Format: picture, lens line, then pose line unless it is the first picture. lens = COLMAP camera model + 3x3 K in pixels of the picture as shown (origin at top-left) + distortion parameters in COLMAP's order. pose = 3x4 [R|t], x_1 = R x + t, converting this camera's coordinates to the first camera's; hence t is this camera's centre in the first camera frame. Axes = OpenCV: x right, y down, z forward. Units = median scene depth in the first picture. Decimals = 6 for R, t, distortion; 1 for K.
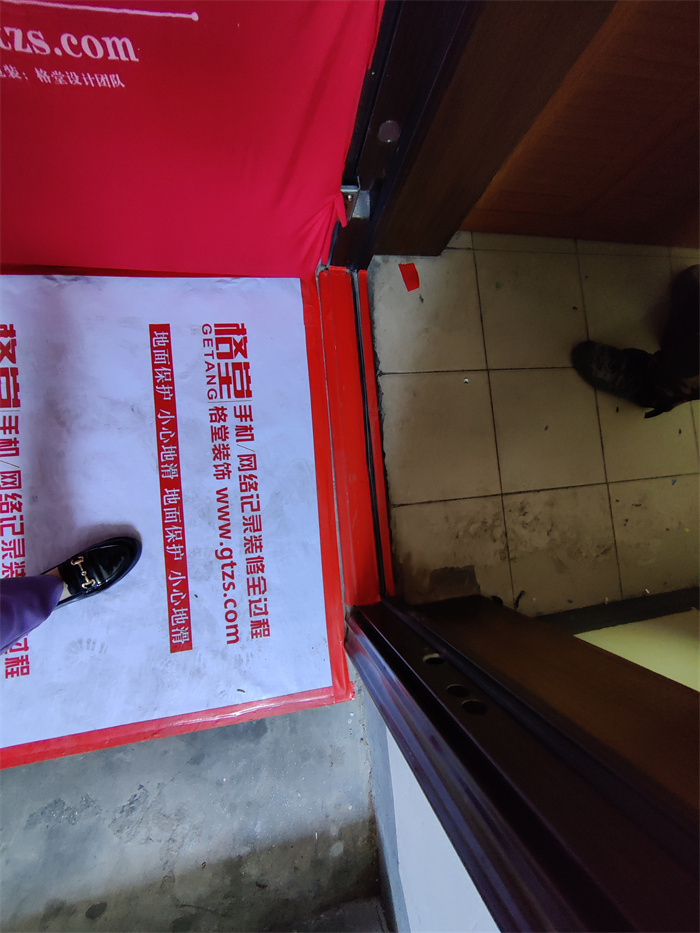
lens RADIAL K [[396.2, 0, 350.0], [0, 396.2, 466.5], [0, 0, 1]] dist [-0.001718, -0.000269]
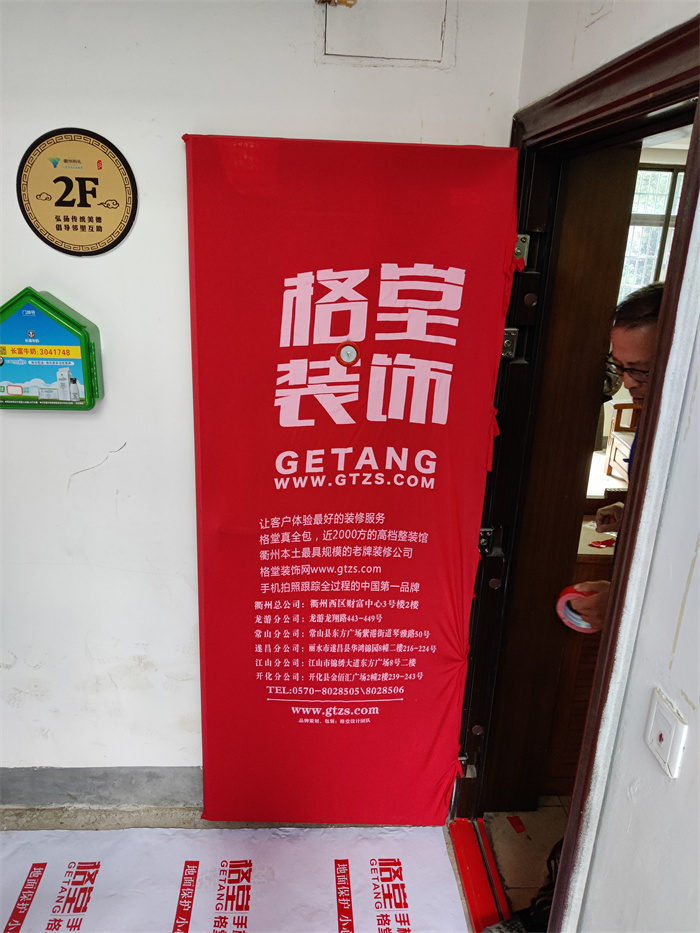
lens RADIAL K [[705.4, 0, 350.0], [0, 705.4, 466.5], [0, 0, 1]] dist [0.023214, -0.053057]
pose [[0.987880, -0.135410, -0.075882, -0.068109], [-0.019046, 0.379426, -0.925026, 1.407574], [0.154049, 0.915260, 0.372248, -1.189731]]
